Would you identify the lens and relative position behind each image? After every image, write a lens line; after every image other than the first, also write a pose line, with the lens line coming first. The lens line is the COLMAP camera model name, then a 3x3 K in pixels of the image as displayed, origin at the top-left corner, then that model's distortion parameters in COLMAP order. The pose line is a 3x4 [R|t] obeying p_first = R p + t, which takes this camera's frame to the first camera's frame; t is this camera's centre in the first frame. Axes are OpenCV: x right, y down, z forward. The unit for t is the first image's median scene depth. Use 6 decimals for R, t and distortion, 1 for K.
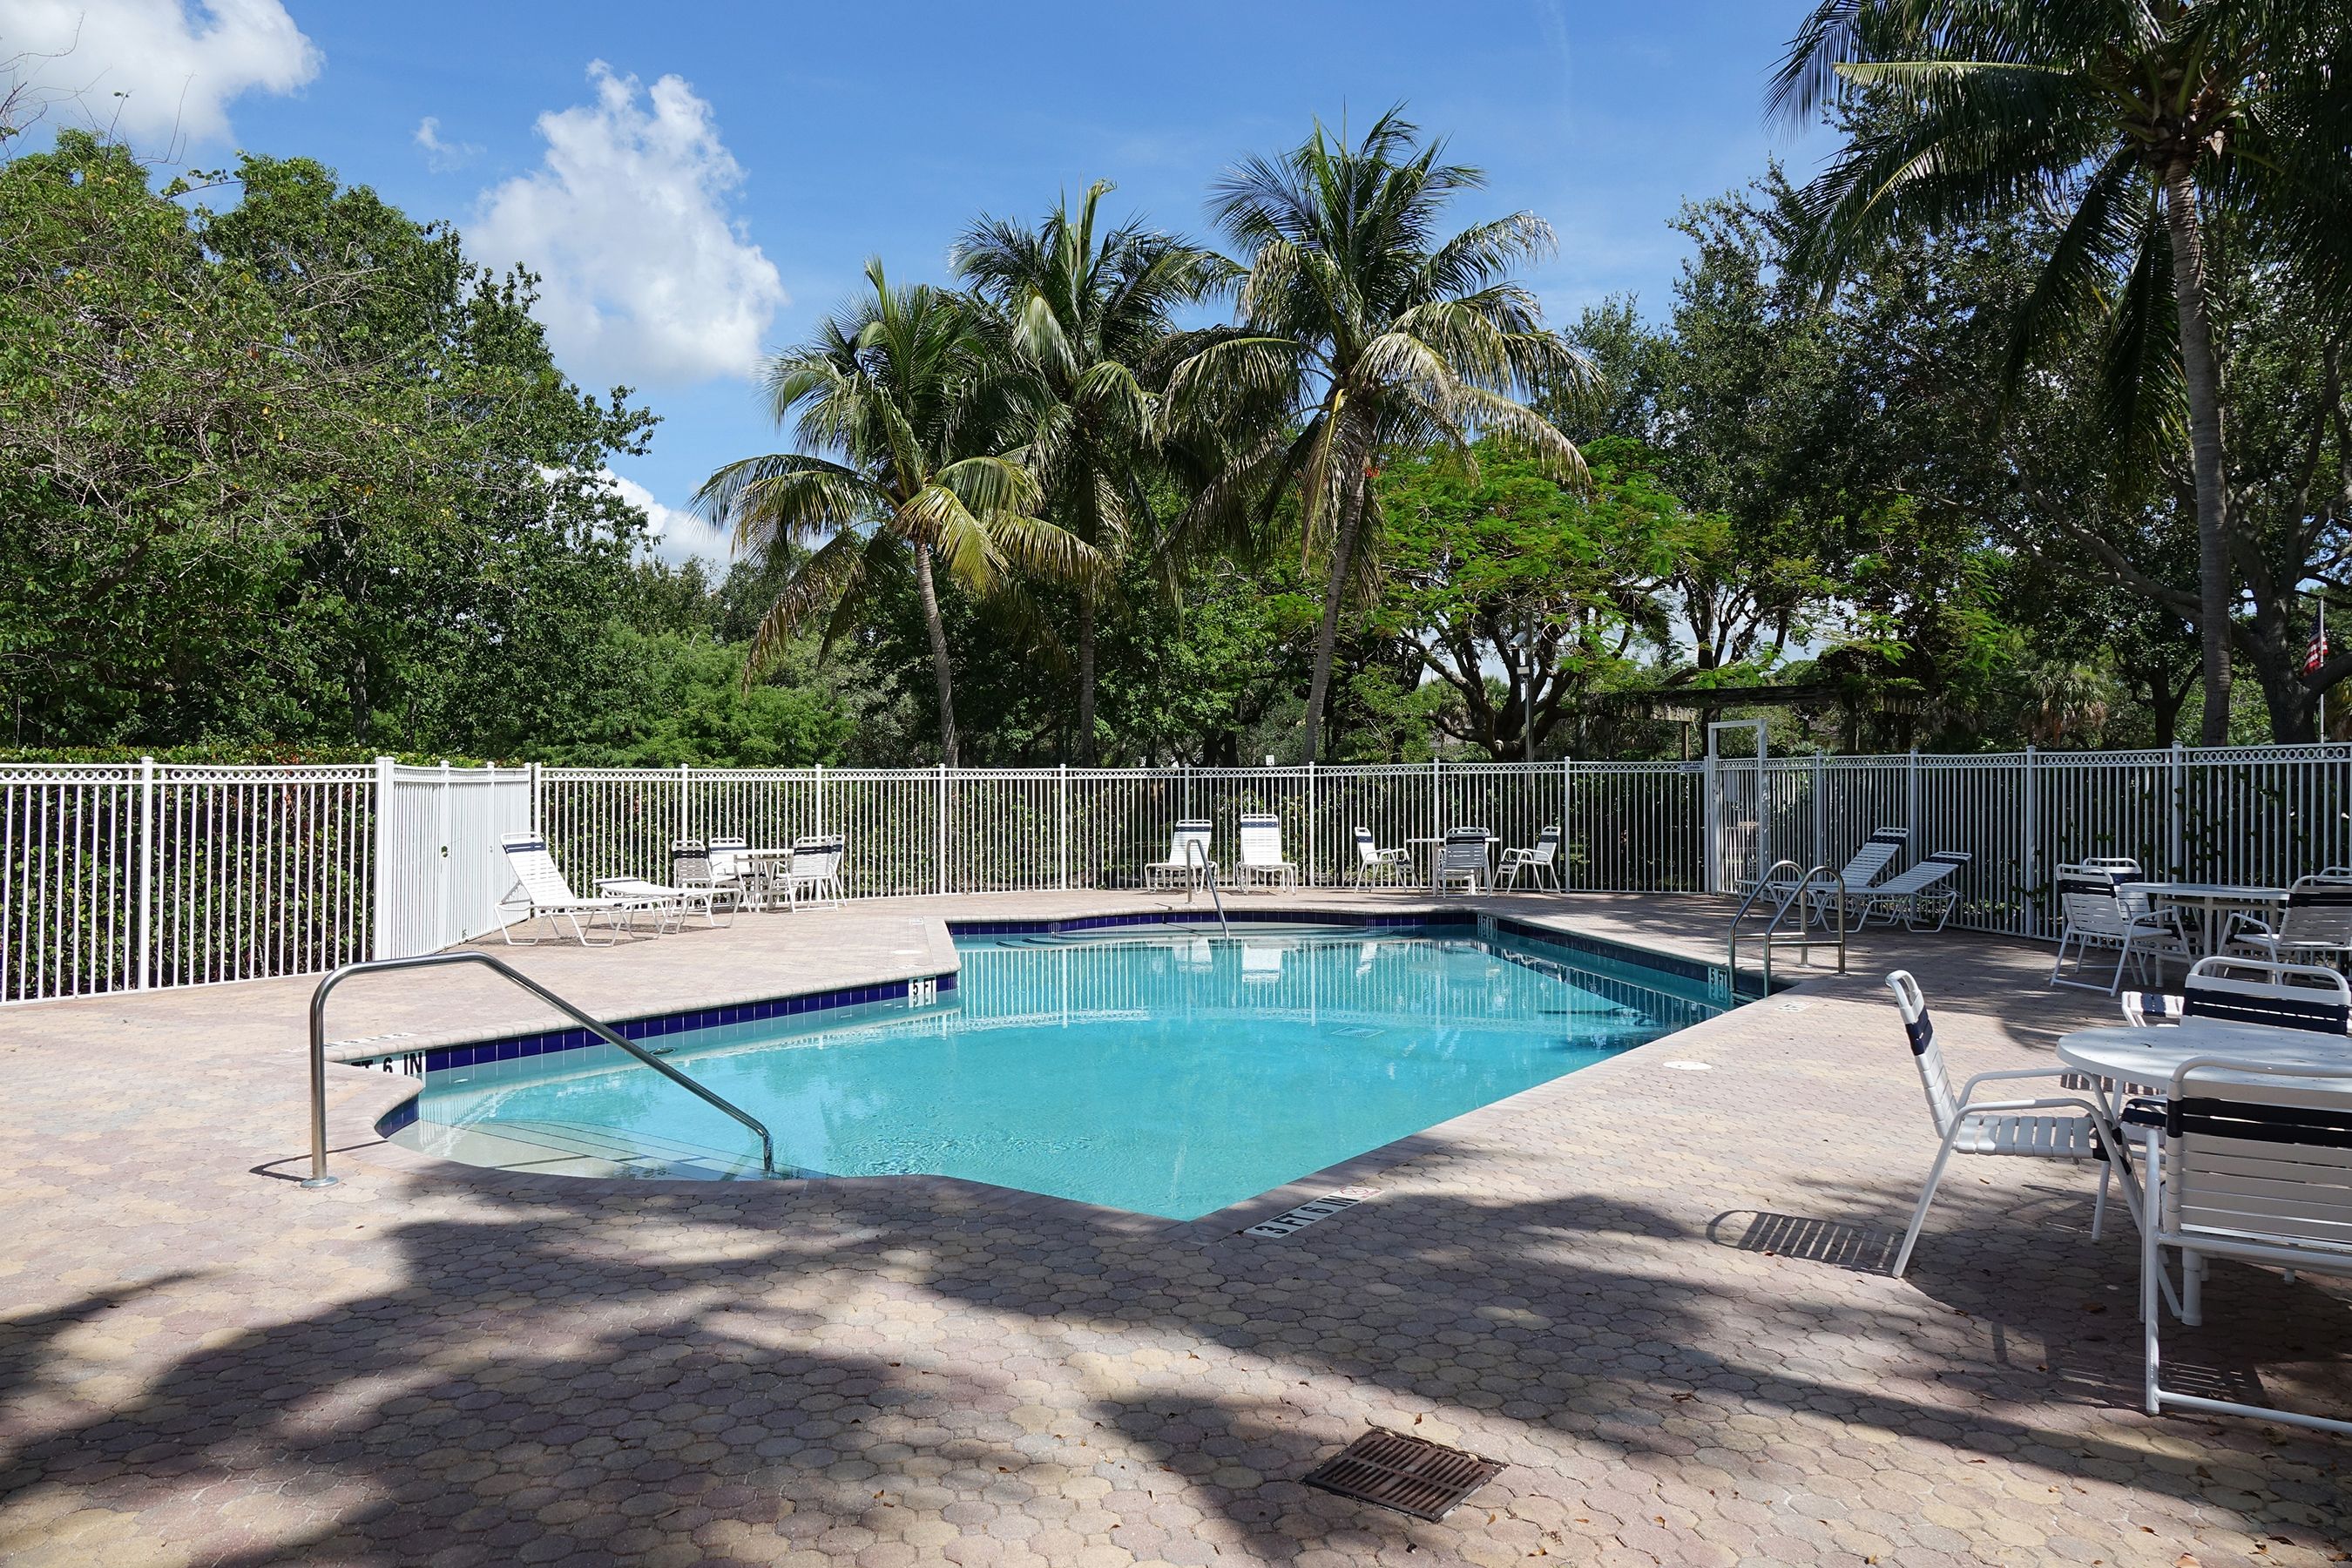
lens RADIAL K [[1637.2, 0, 1179.3], [0, 1637.2, 777.4], [0, 0, 1]] dist [0.005710, -0.002213]
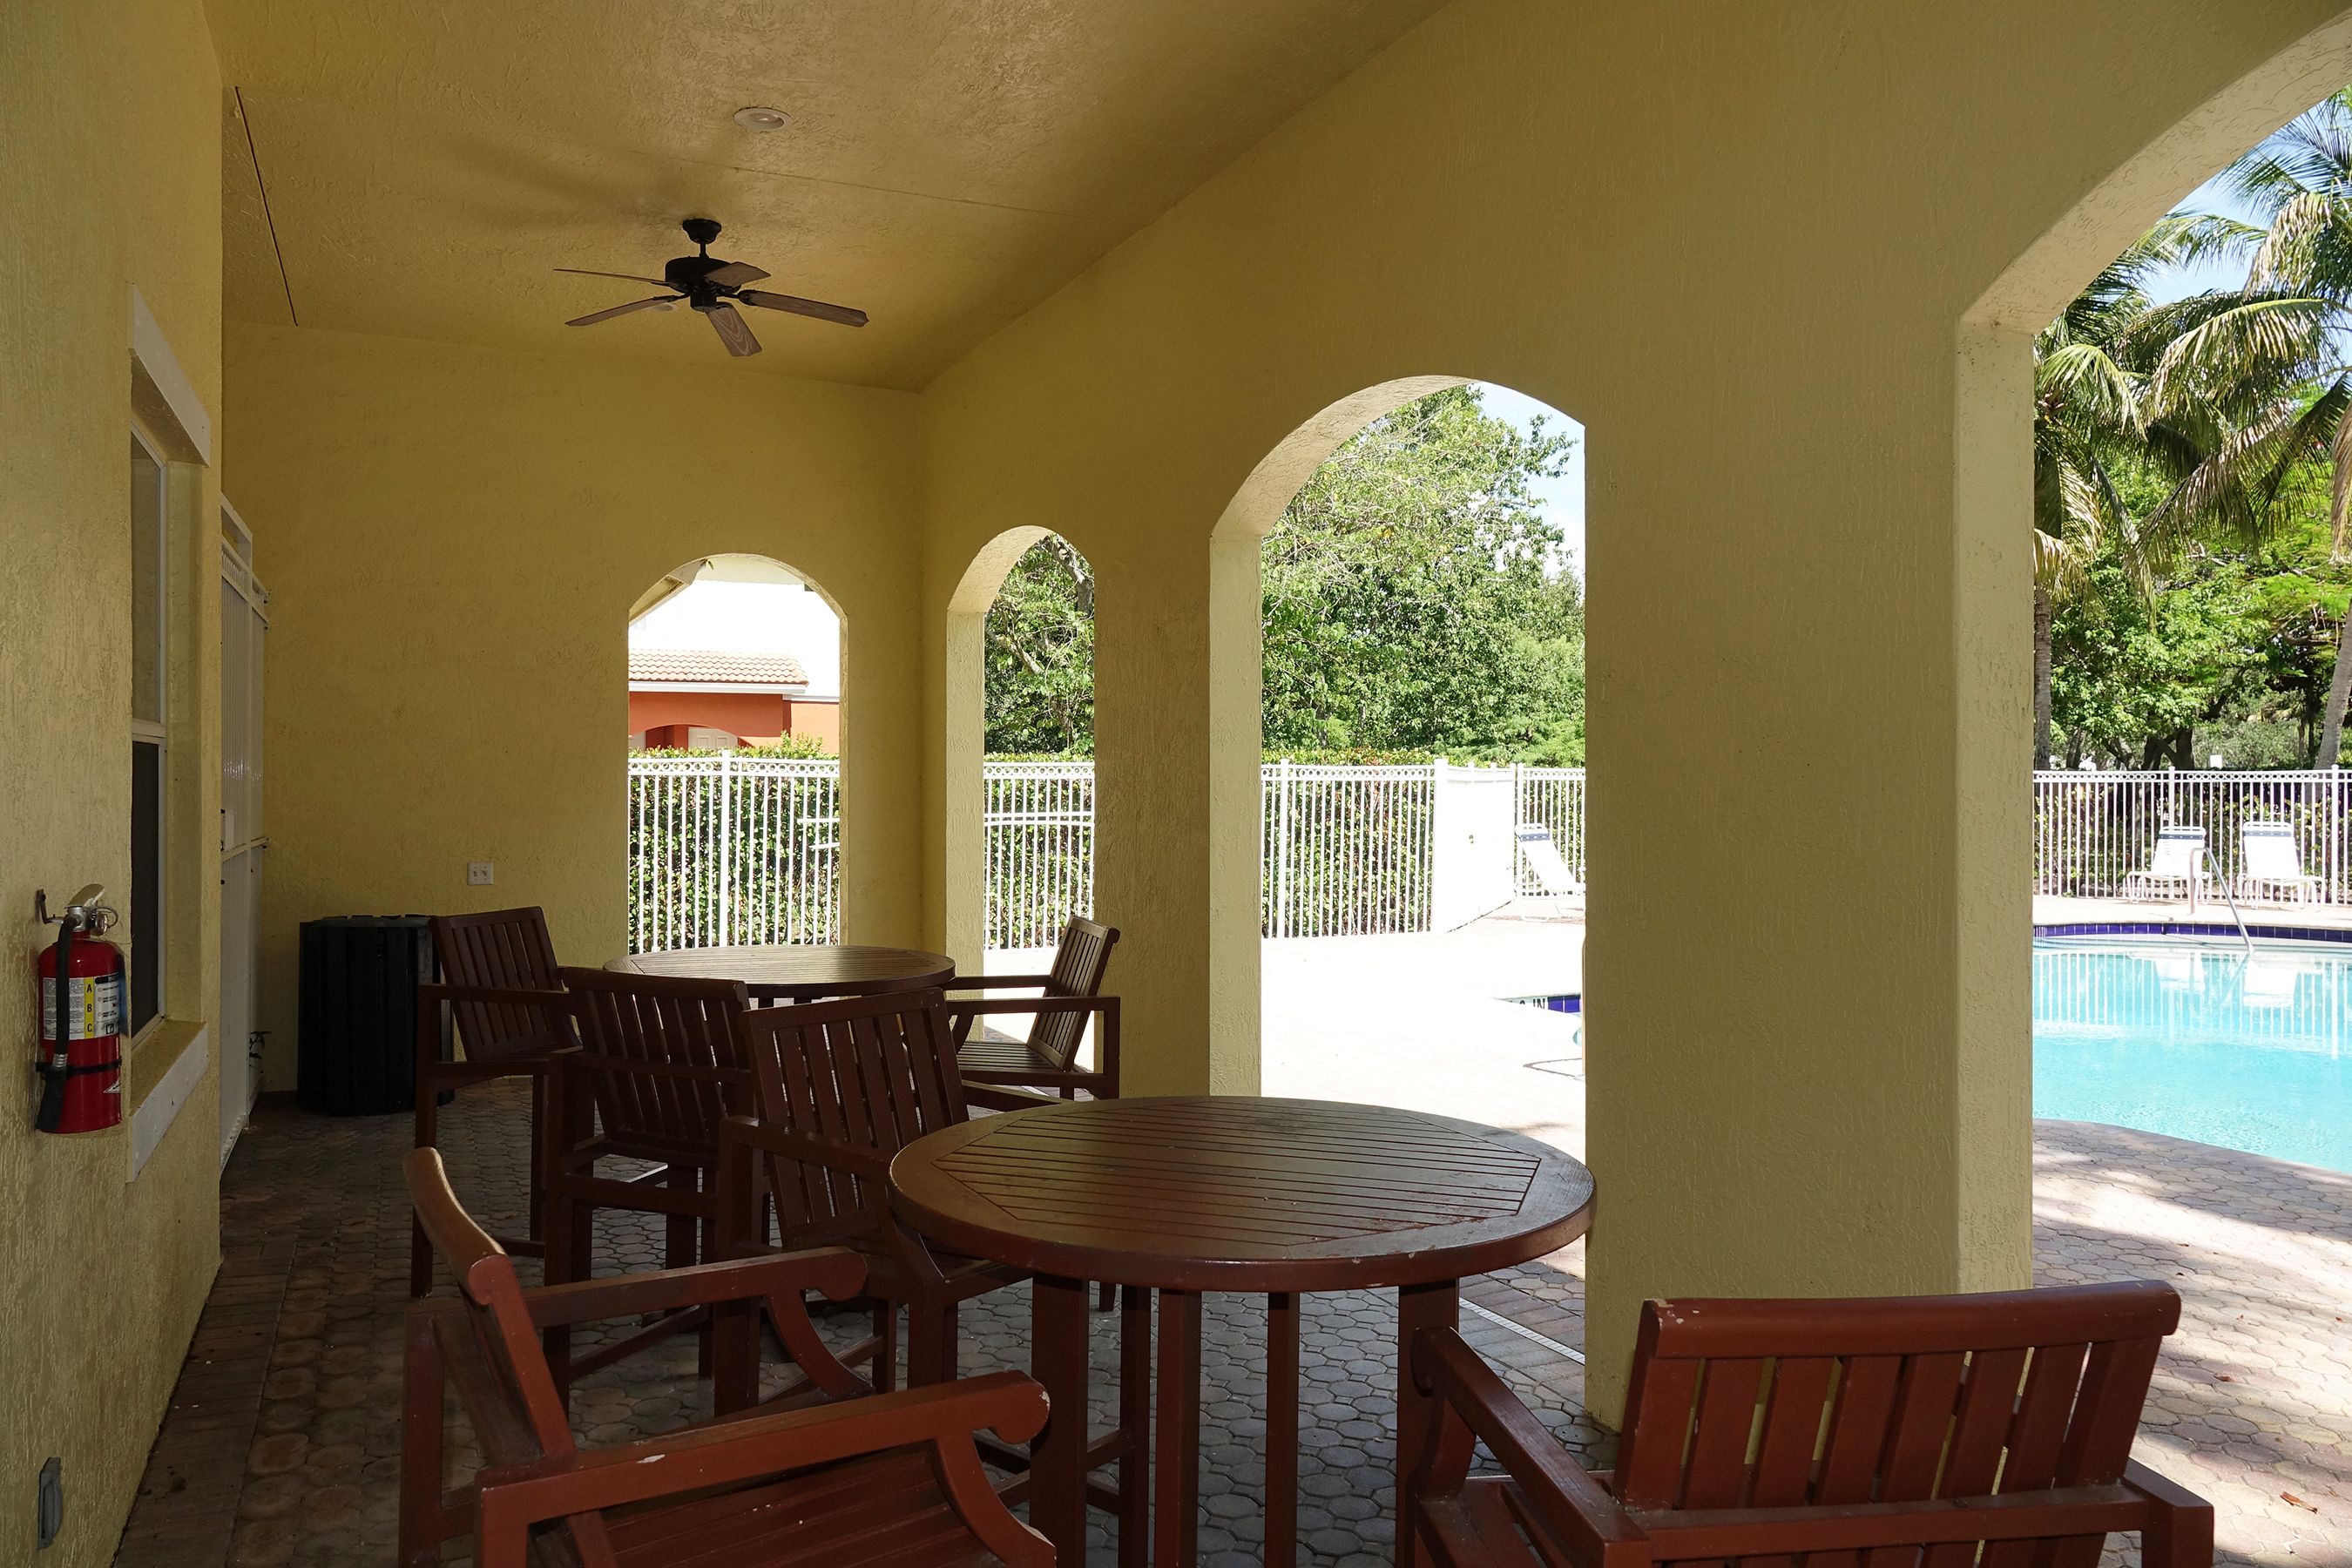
lens RADIAL K [[1637.2, 0, 1172.6], [0, 1637.2, 778.1], [0, 0, 1]] dist [0.005710, -0.002213]
pose [[0.878609, 0.008798, -0.477461, -0.048375], [-0.008018, 0.999961, 0.003672, -0.000706], [0.477475, 0.000602, 0.878645, -0.093550]]
